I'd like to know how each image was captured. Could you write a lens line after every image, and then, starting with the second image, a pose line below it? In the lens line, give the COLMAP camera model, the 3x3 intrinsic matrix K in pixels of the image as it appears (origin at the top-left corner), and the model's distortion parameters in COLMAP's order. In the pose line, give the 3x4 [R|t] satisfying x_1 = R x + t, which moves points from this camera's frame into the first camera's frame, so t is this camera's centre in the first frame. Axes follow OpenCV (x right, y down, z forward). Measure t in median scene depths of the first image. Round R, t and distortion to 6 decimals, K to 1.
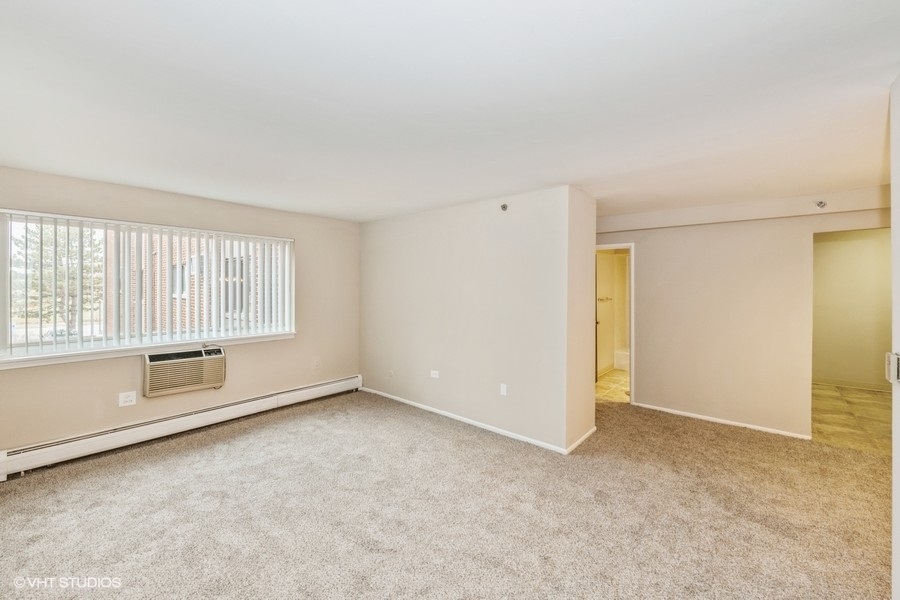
lens RADIAL K [[361.3, 0, 449.3], [0, 361.3, 292.3], [0, 0, 1]] dist [0.000188, -0.000123]
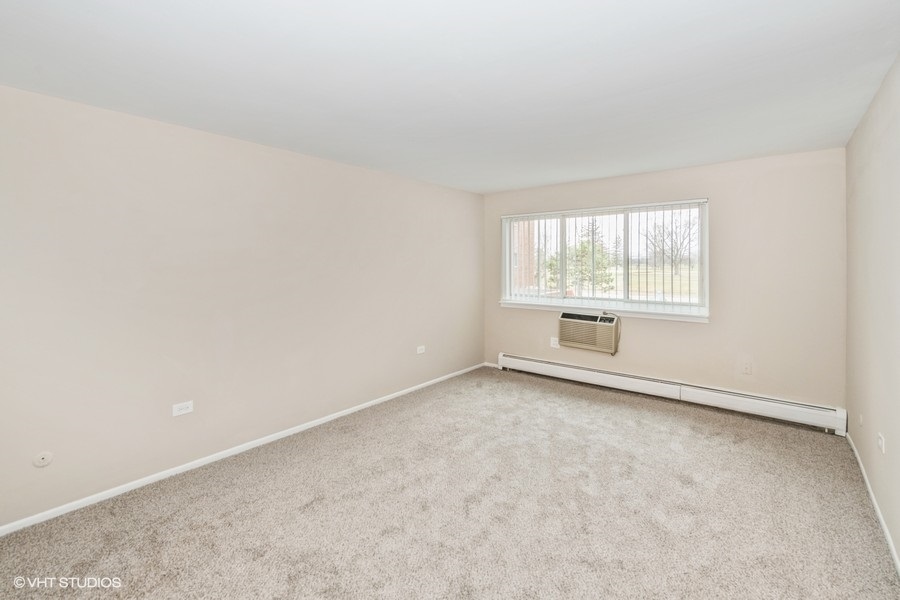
lens RADIAL K [[407.1, 0, 451.2], [0, 407.1, 262.6], [0, 0, 1]] dist [0.003427, 0.000140]
pose [[0.035932, 0.007599, -0.999325, 0.562950], [-0.007074, 0.999948, 0.007349, -0.012588], [0.999329, 0.006805, 0.035984, 0.497520]]
